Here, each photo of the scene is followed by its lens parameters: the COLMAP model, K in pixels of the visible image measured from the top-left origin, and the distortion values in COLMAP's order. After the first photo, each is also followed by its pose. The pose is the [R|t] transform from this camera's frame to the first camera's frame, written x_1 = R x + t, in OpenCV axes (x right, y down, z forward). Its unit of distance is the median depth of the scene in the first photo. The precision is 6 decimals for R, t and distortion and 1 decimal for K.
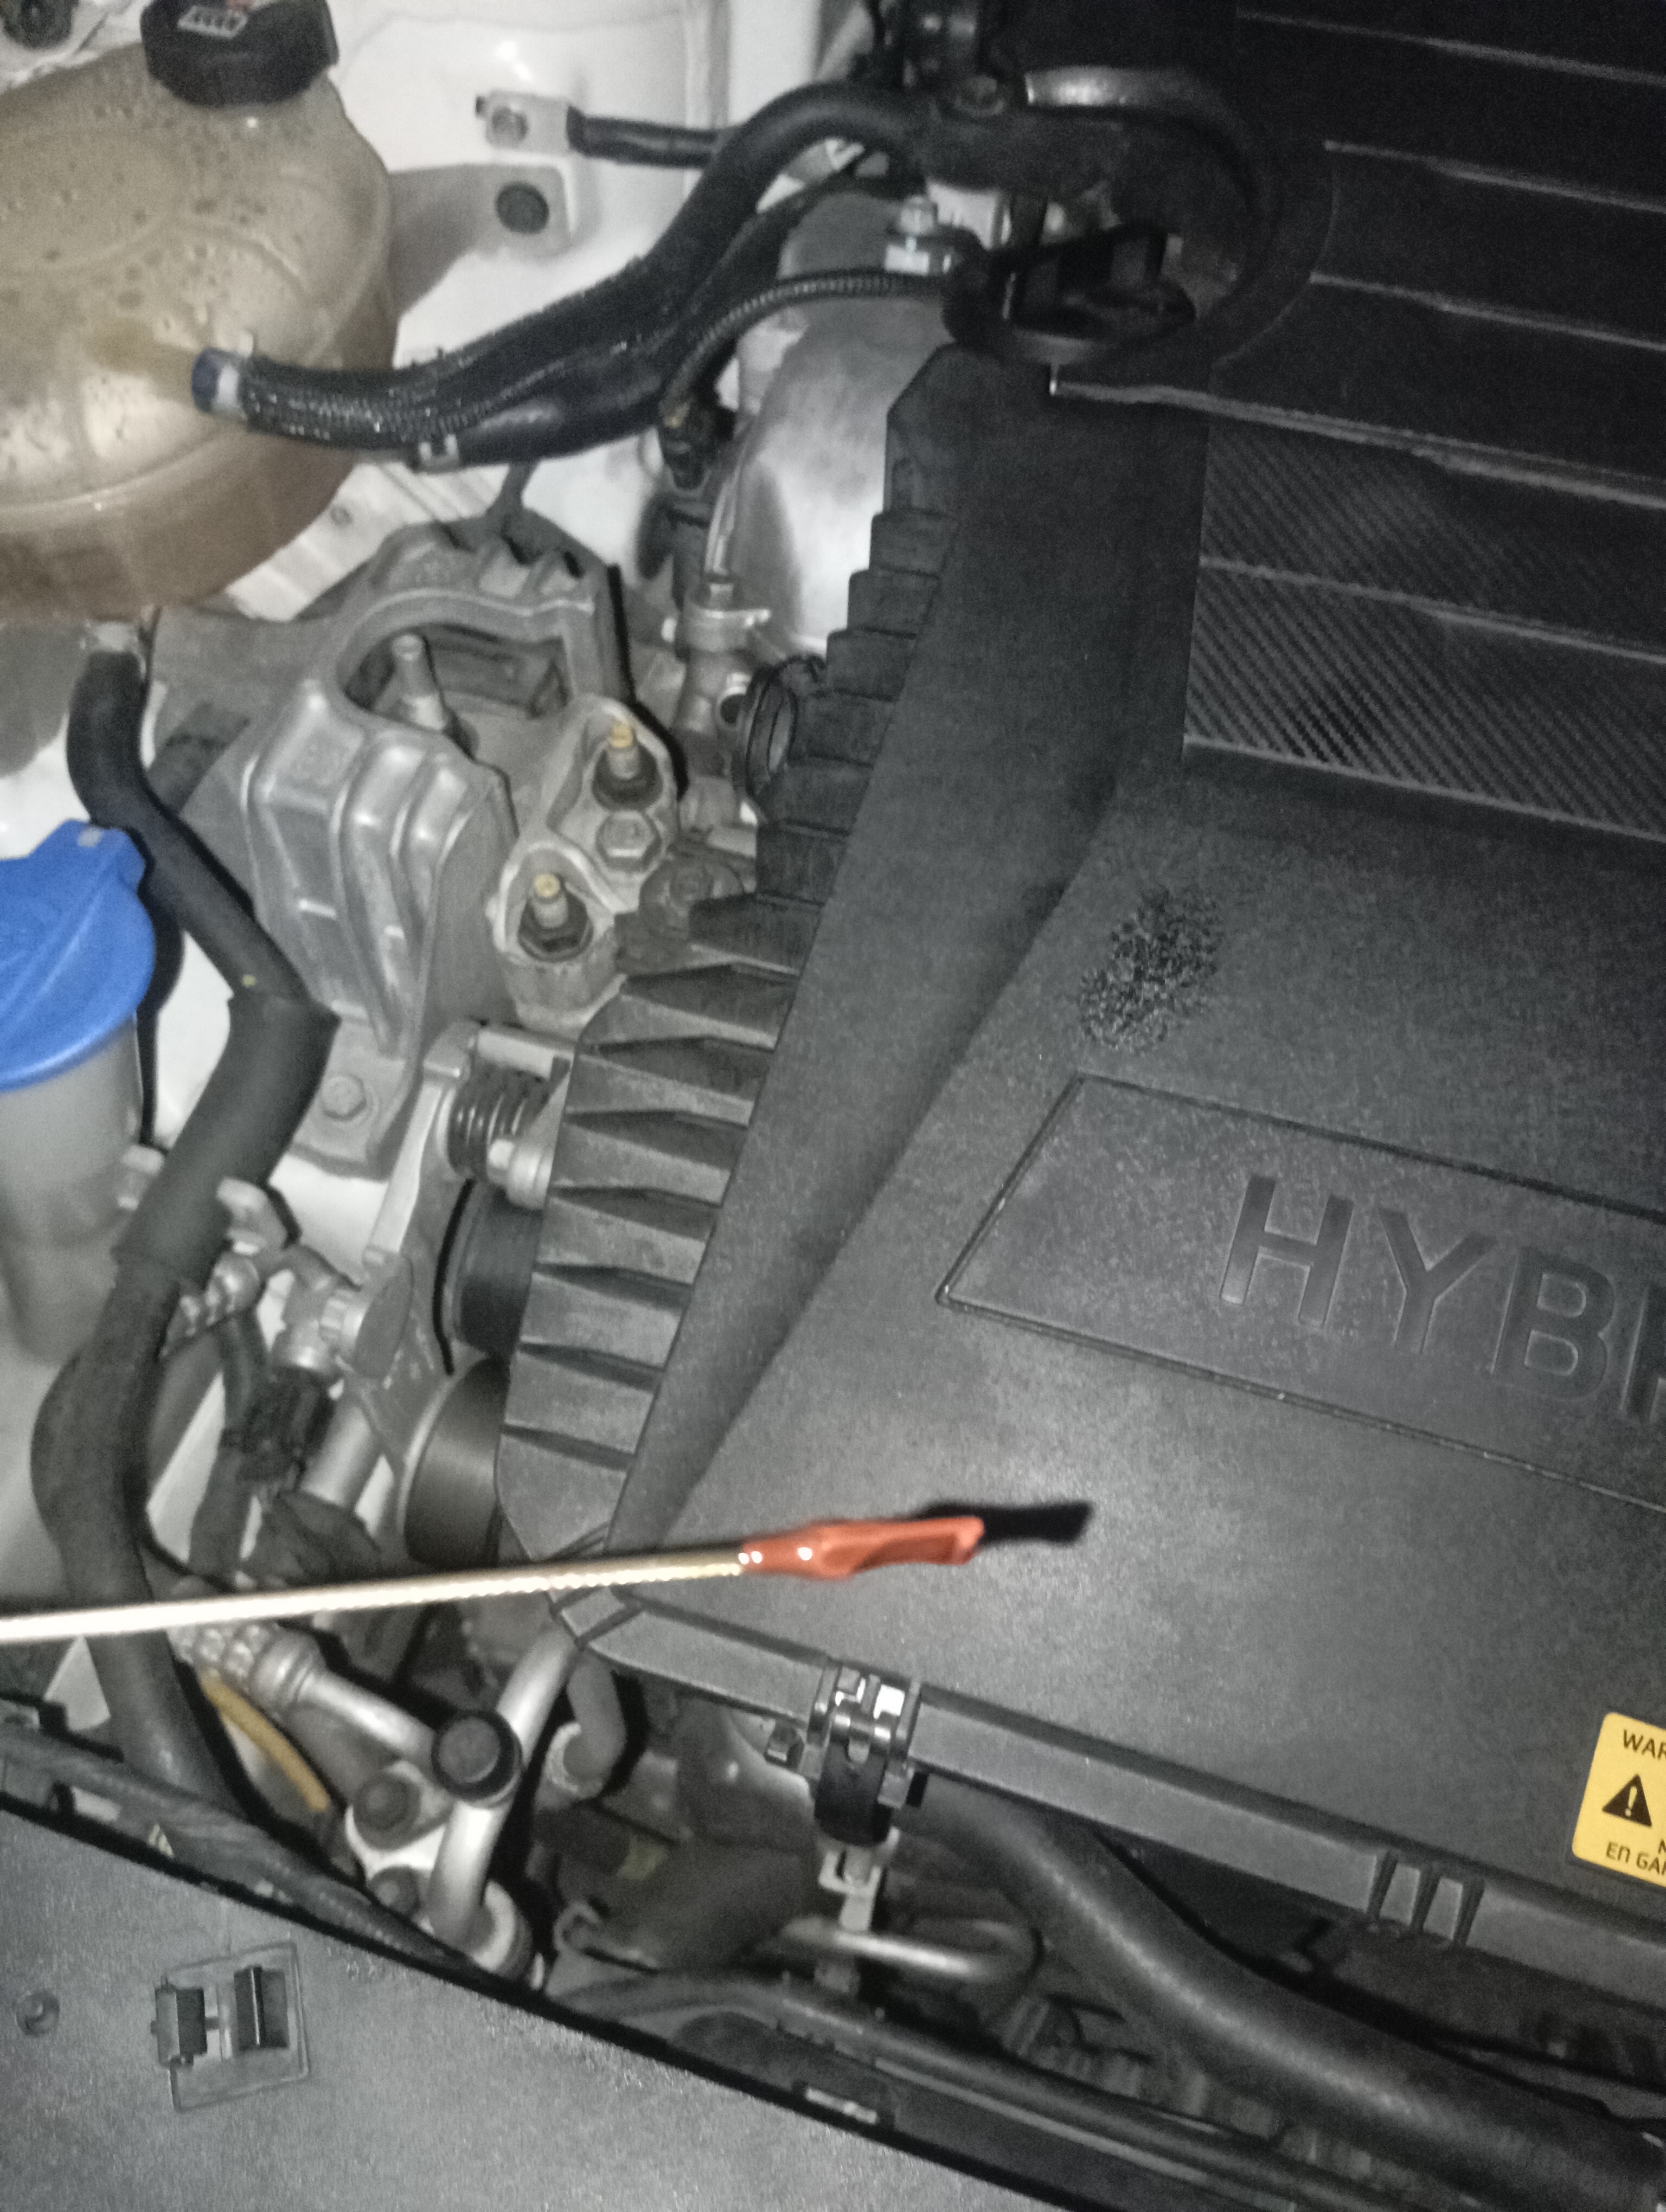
lens RADIAL K [[1804.3, 0, 833.0], [0, 1804.3, 1106.0], [0, 0, 1]] dist [0.077277, -0.182767]
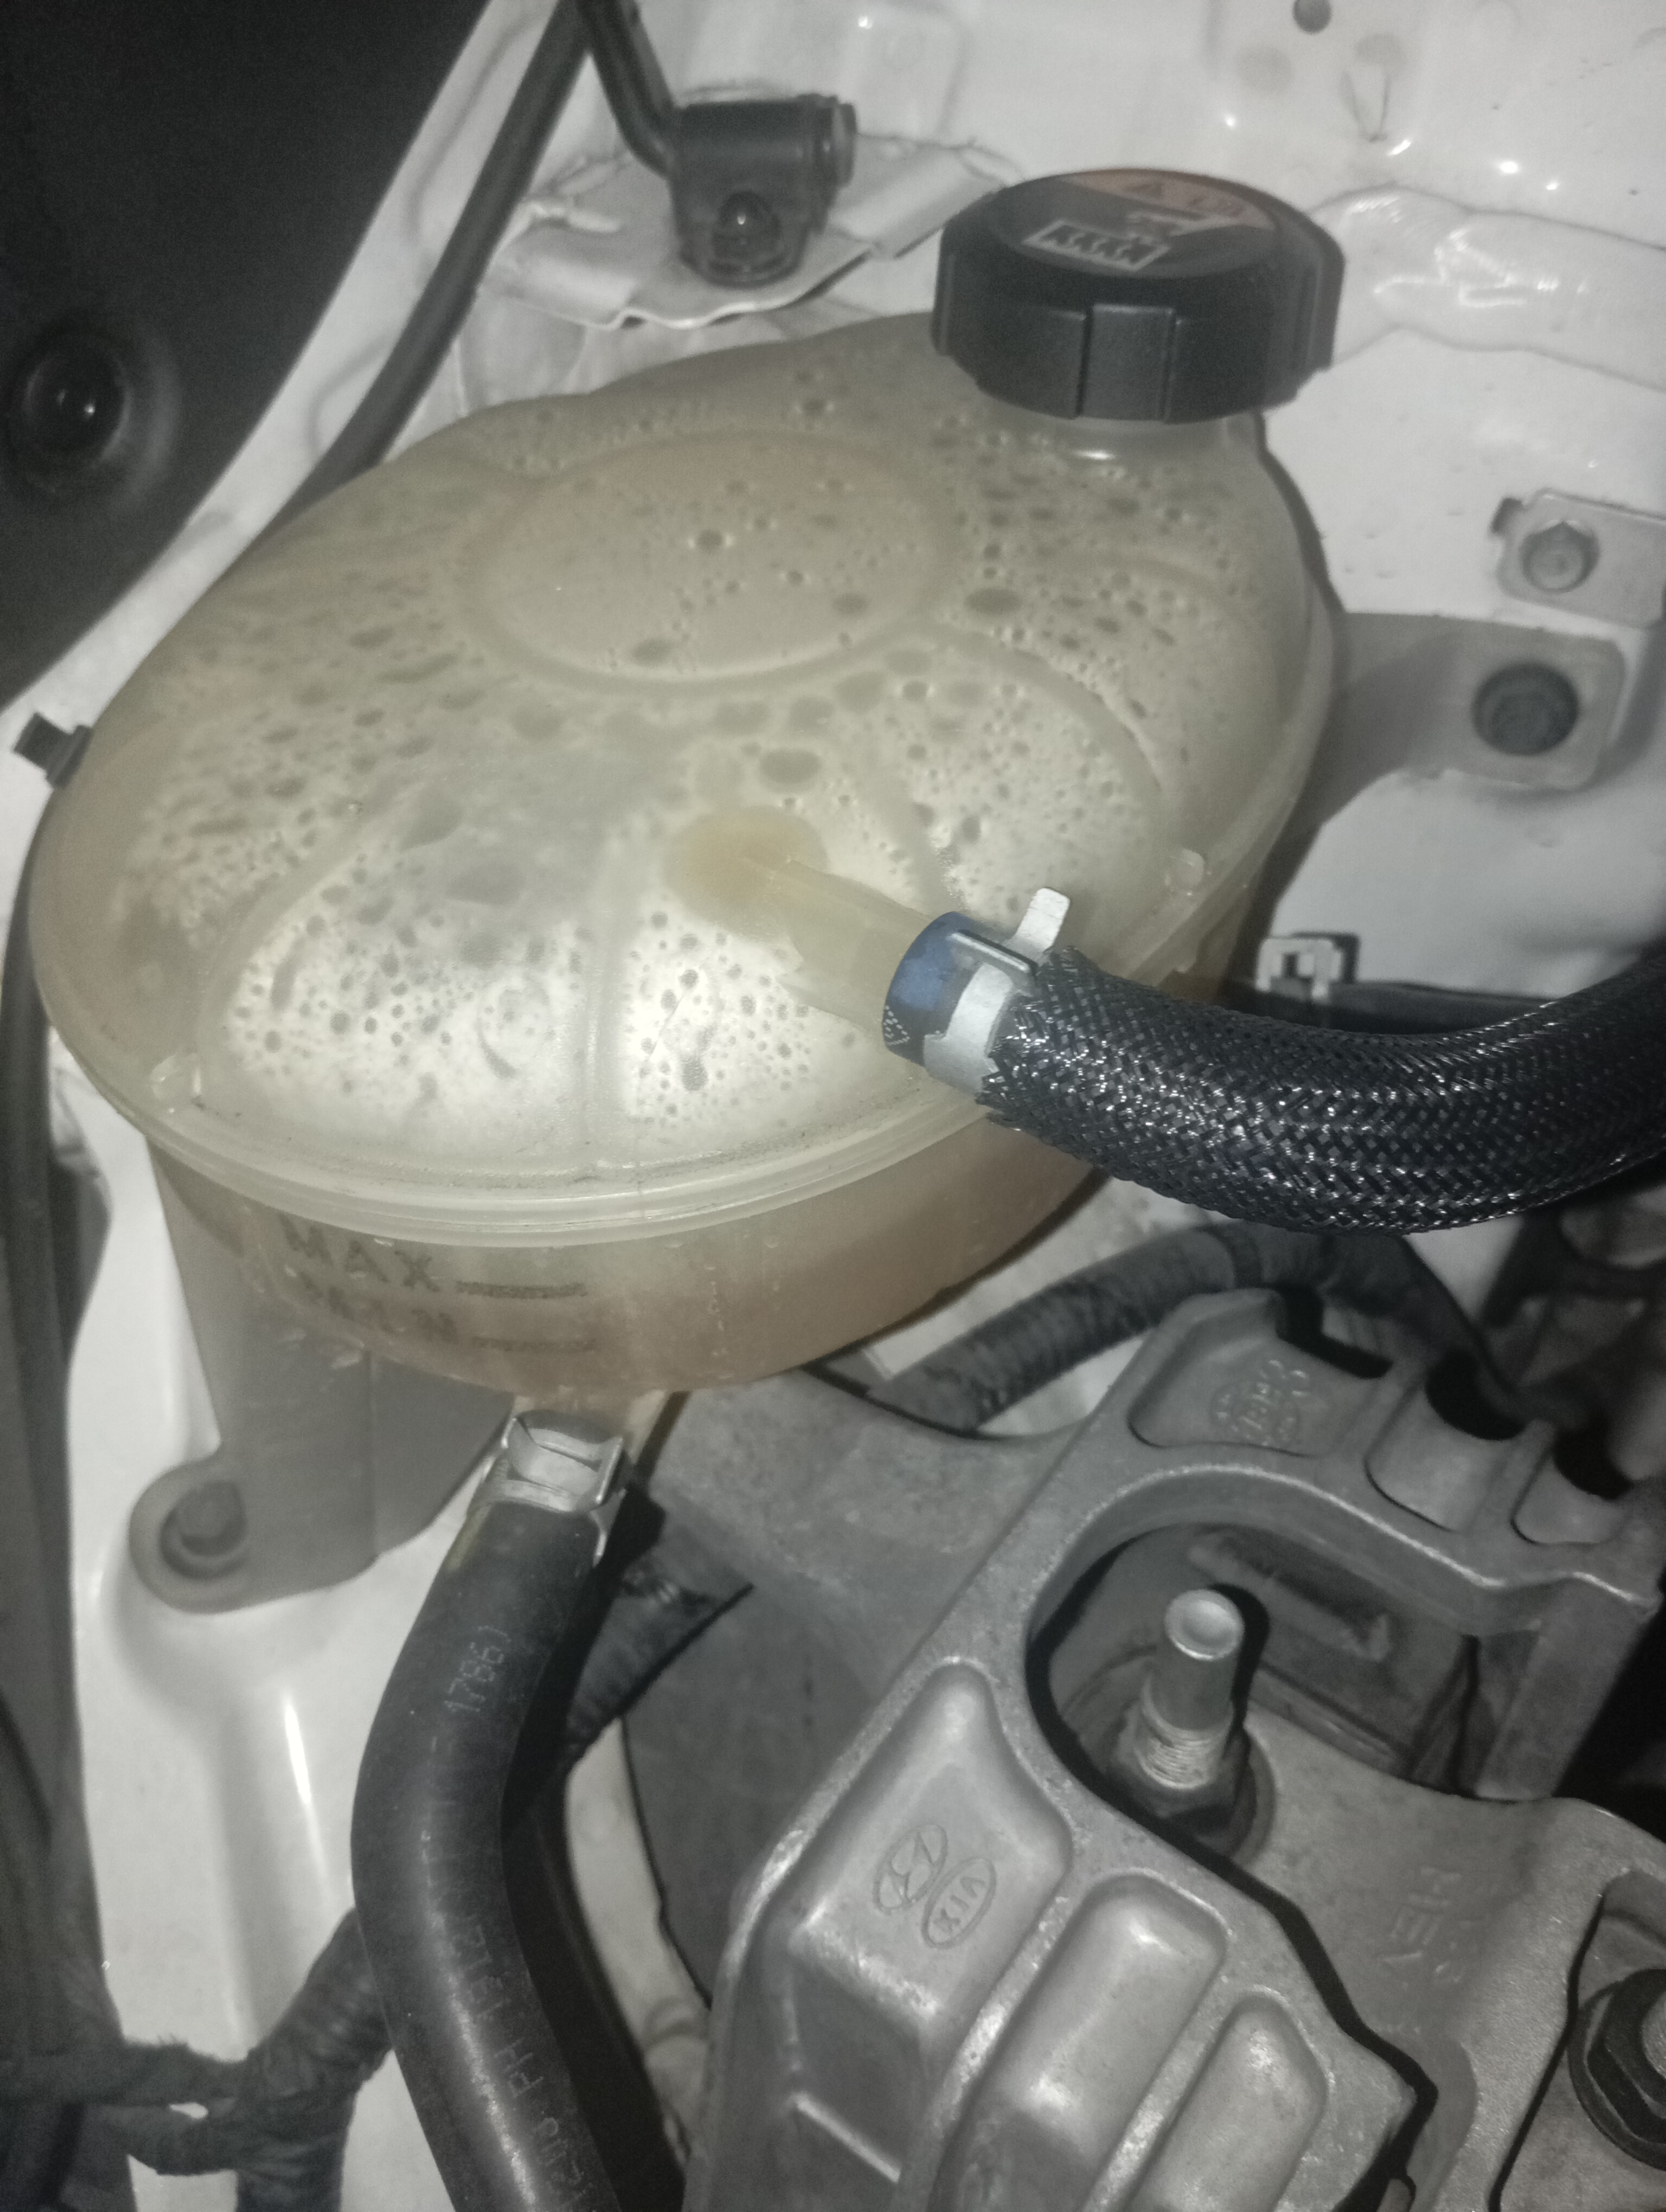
lens RADIAL K [[1849.7, 0, 838.5], [0, 1849.7, 1087.1], [0, 0, 1]] dist [0.054772, -0.180014]
pose [[0.947175, 0.191415, -0.257332, -0.231285], [-0.250172, 0.943025, -0.219356, -0.258789], [0.200683, 0.272146, 0.941097, 0.562459]]
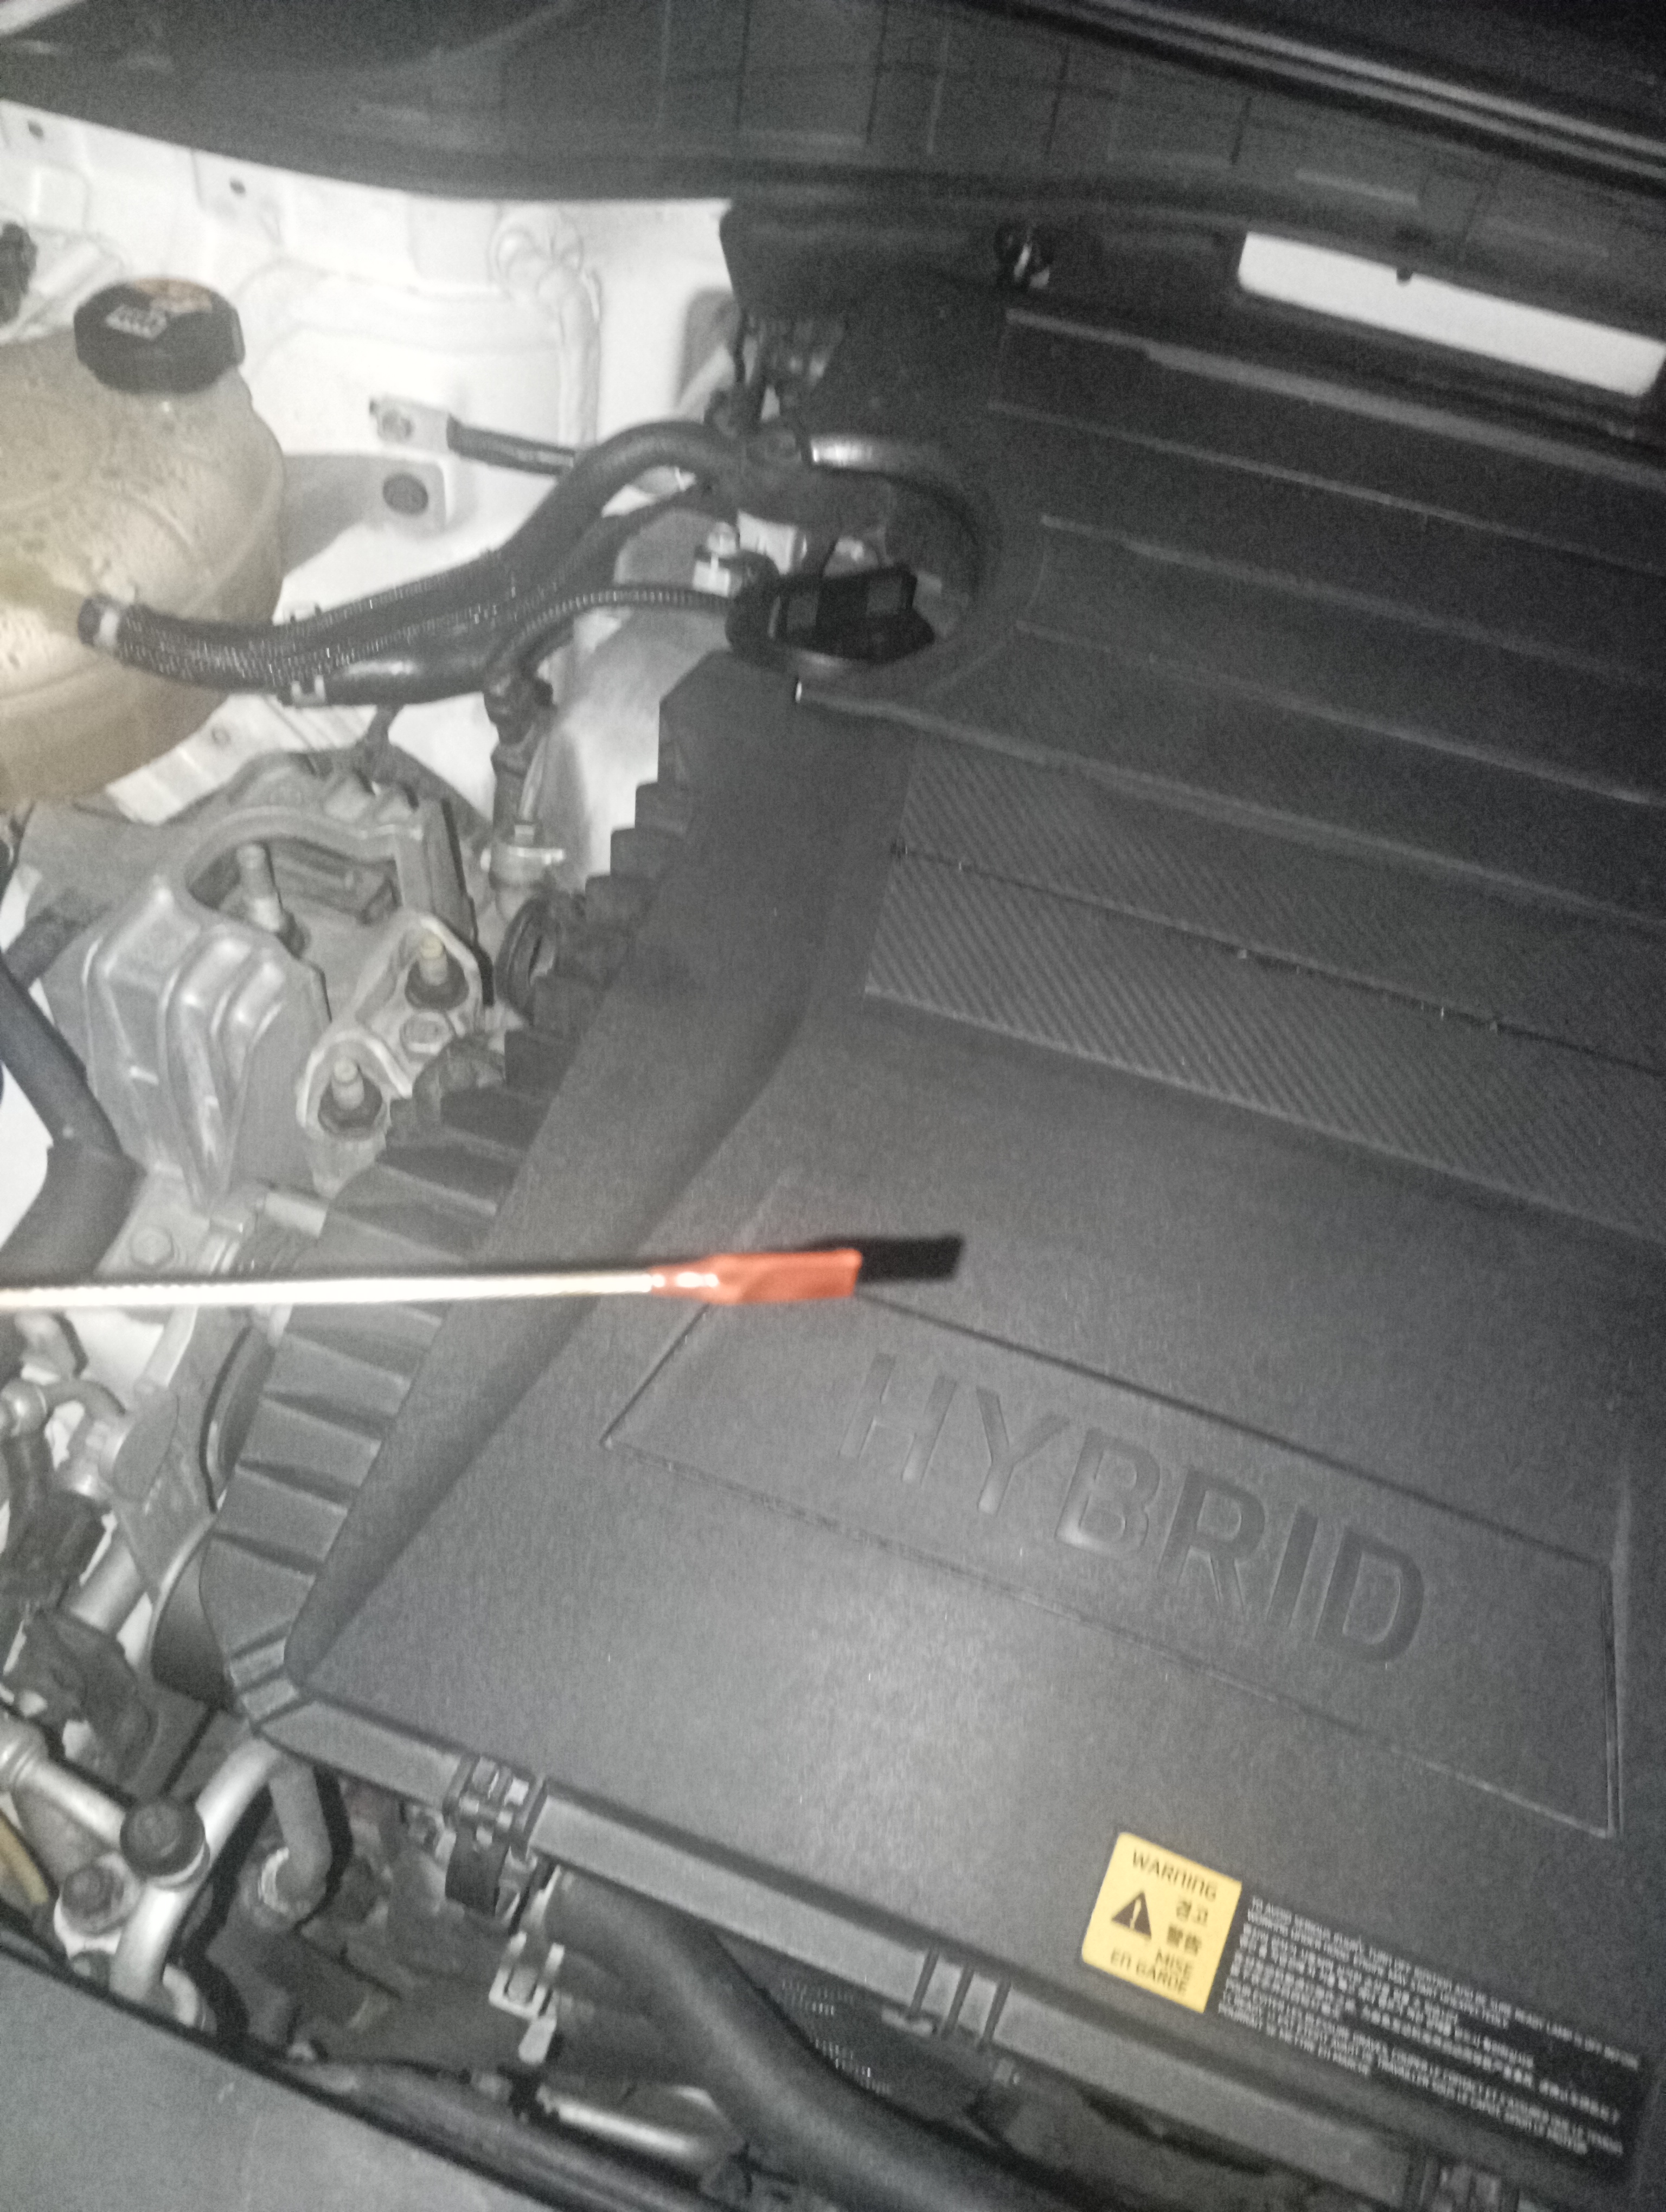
lens RADIAL K [[1804.3, 0, 833.0], [0, 1804.3, 1106.0], [0, 0, 1]] dist [0.077277, -0.182767]
pose [[0.996085, 0.079453, 0.038767, 0.099699], [-0.073965, 0.989164, -0.126824, 0.020714], [-0.048423, 0.123460, 0.991167, -0.130420]]
